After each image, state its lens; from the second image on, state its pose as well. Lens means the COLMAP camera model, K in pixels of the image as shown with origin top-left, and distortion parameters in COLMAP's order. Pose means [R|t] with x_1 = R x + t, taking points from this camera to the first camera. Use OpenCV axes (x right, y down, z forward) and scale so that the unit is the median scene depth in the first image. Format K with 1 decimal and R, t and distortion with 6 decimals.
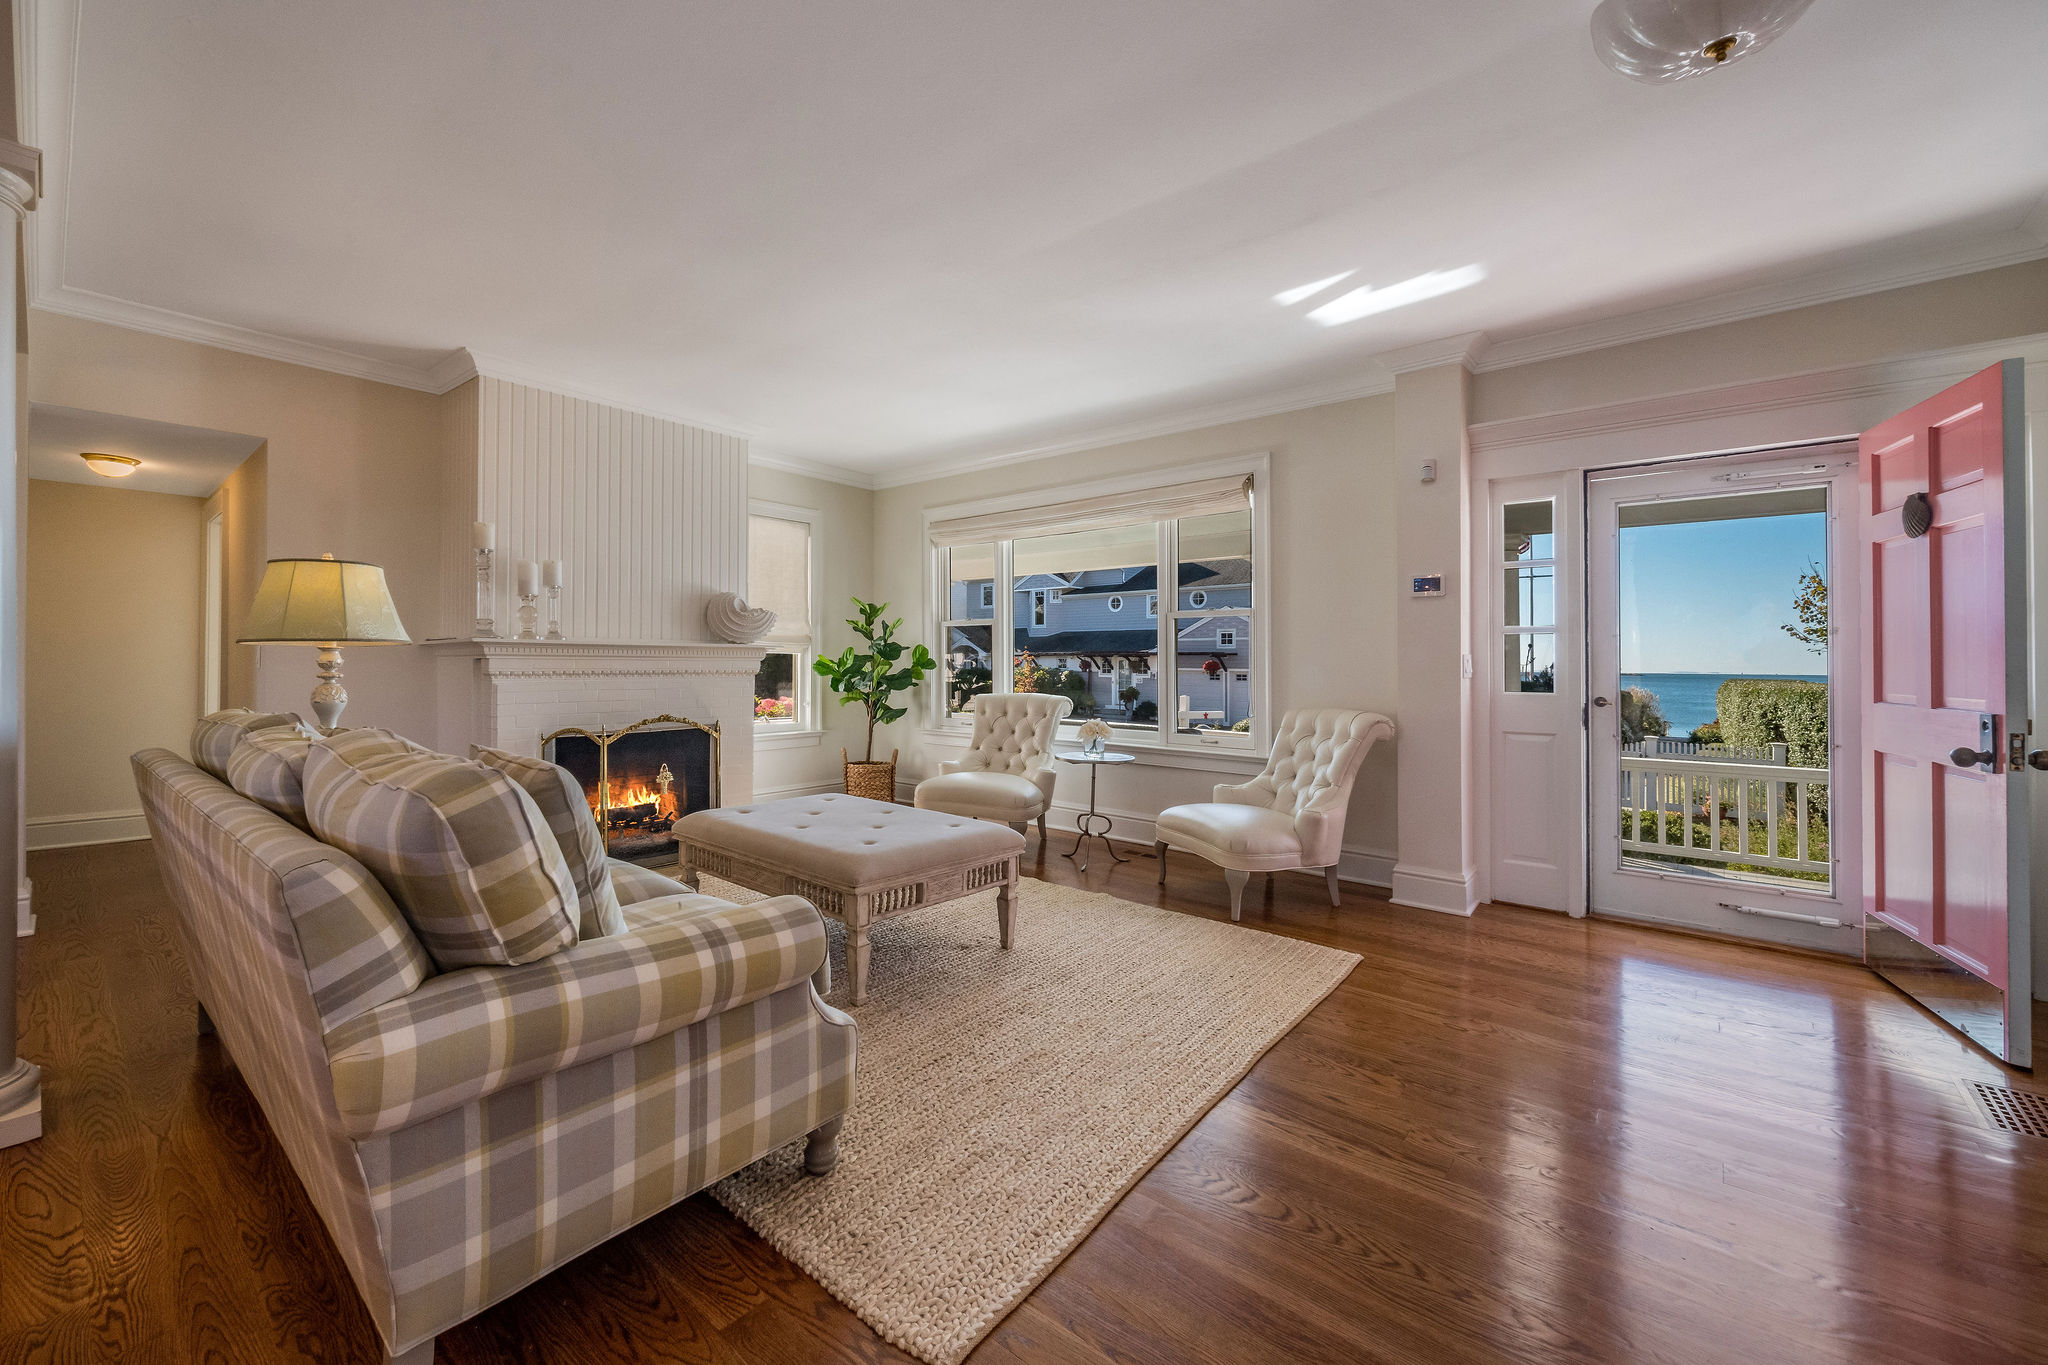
lens RADIAL K [[853.0, 0, 976.3], [0, 853.0, 656.2], [0, 0, 1]] dist [0.000988, -0.000317]
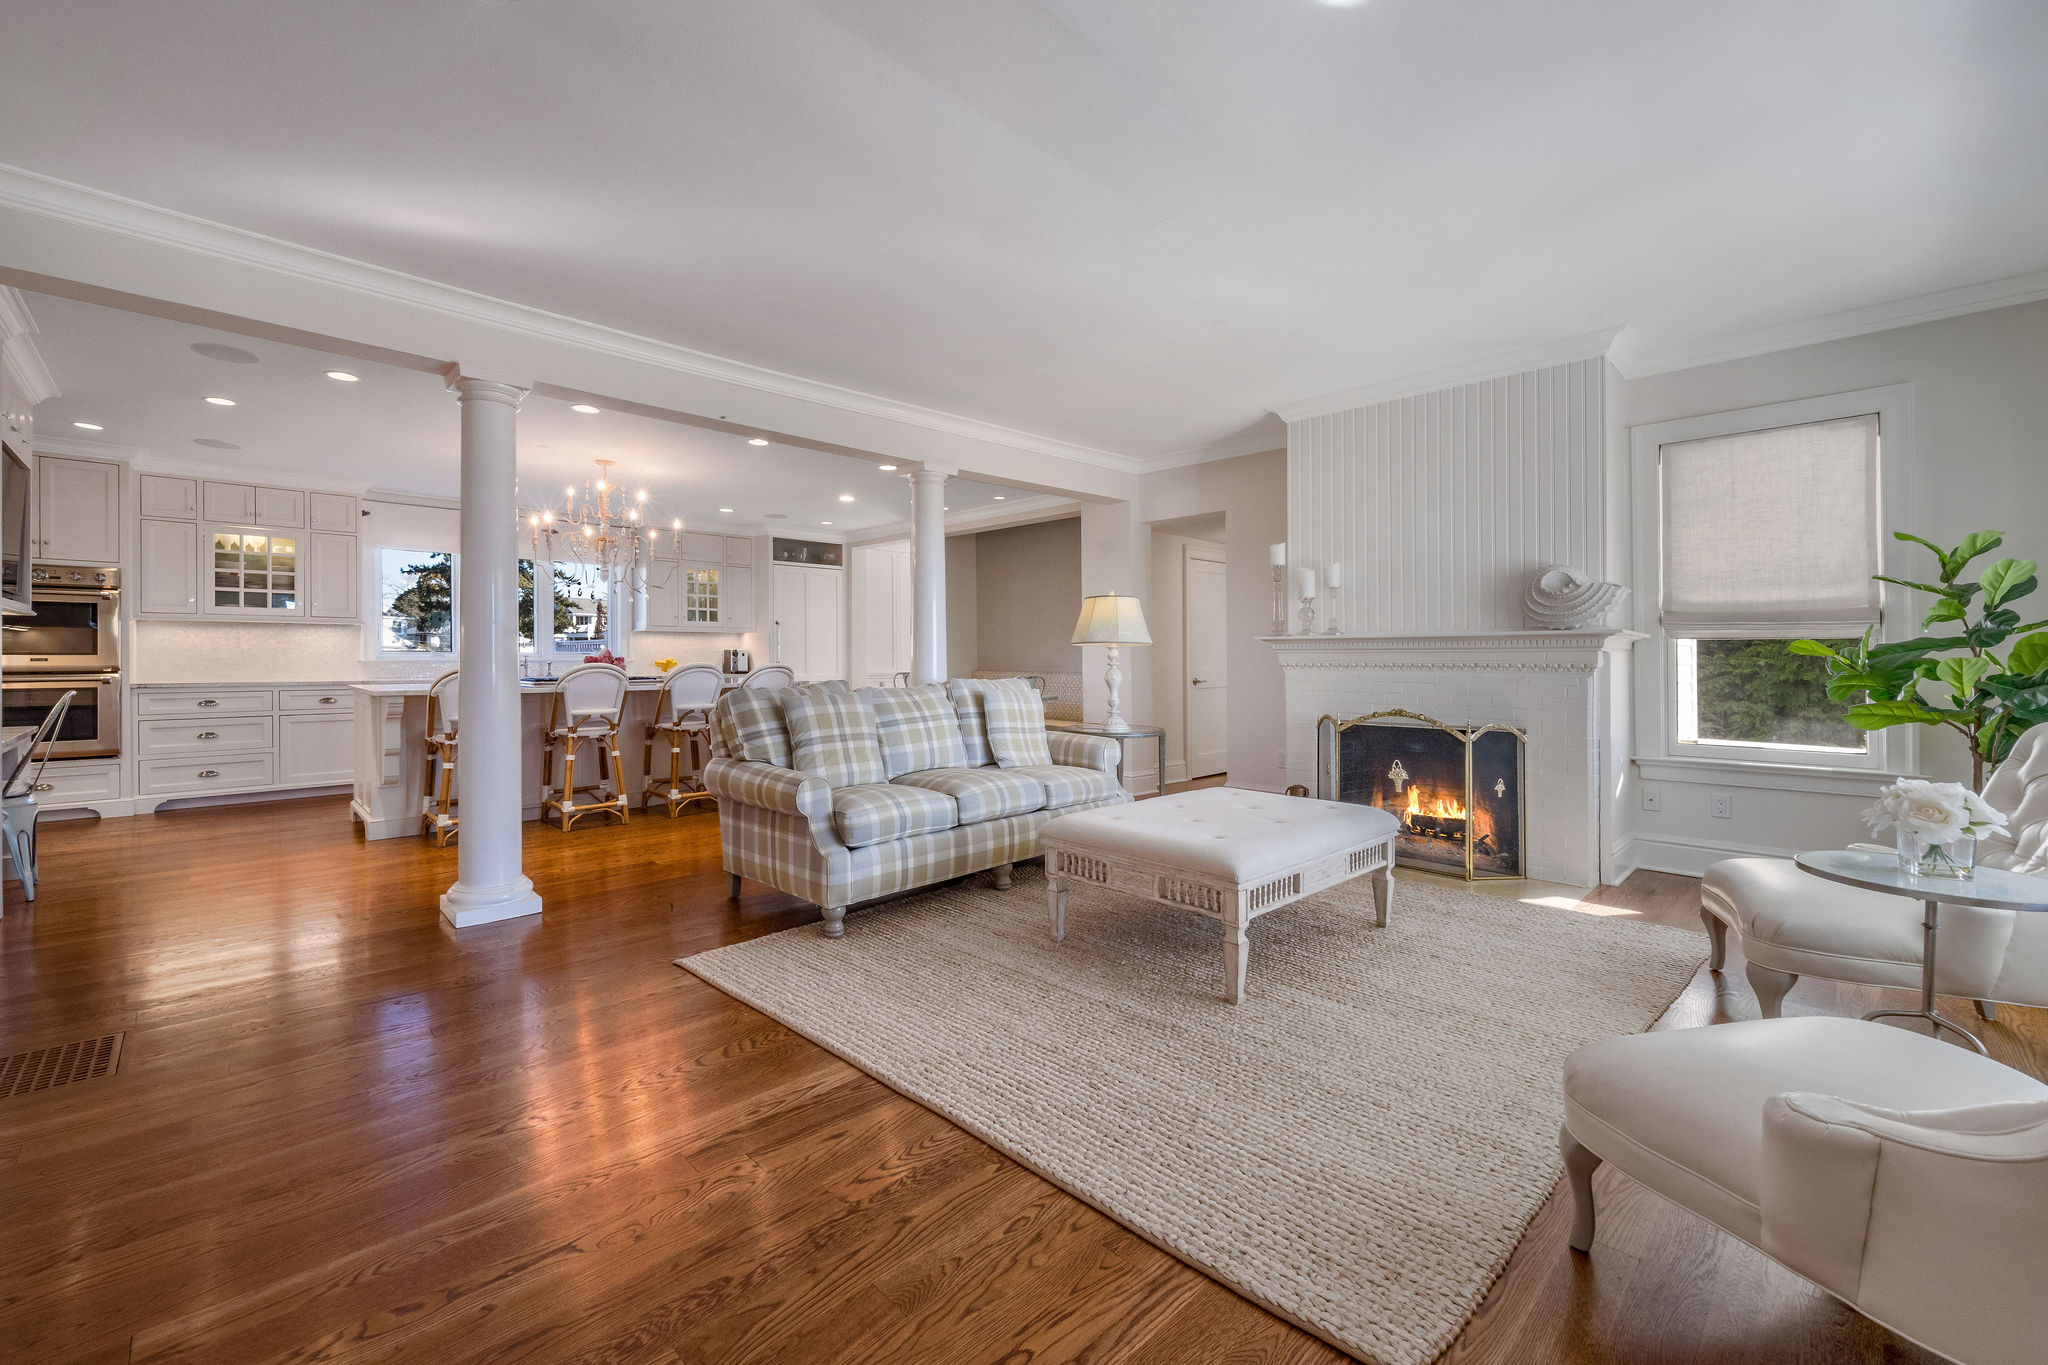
lens RADIAL K [[853.0, 0, 976.3], [0, 853.0, 656.2], [0, 0, 1]] dist [0.000988, -0.000317]
pose [[-0.129865, -0.010364, -0.991478, 0.707120], [0.011659, 0.999860, -0.011979, 0.017292], [0.991463, -0.013115, -0.129726, 0.695326]]
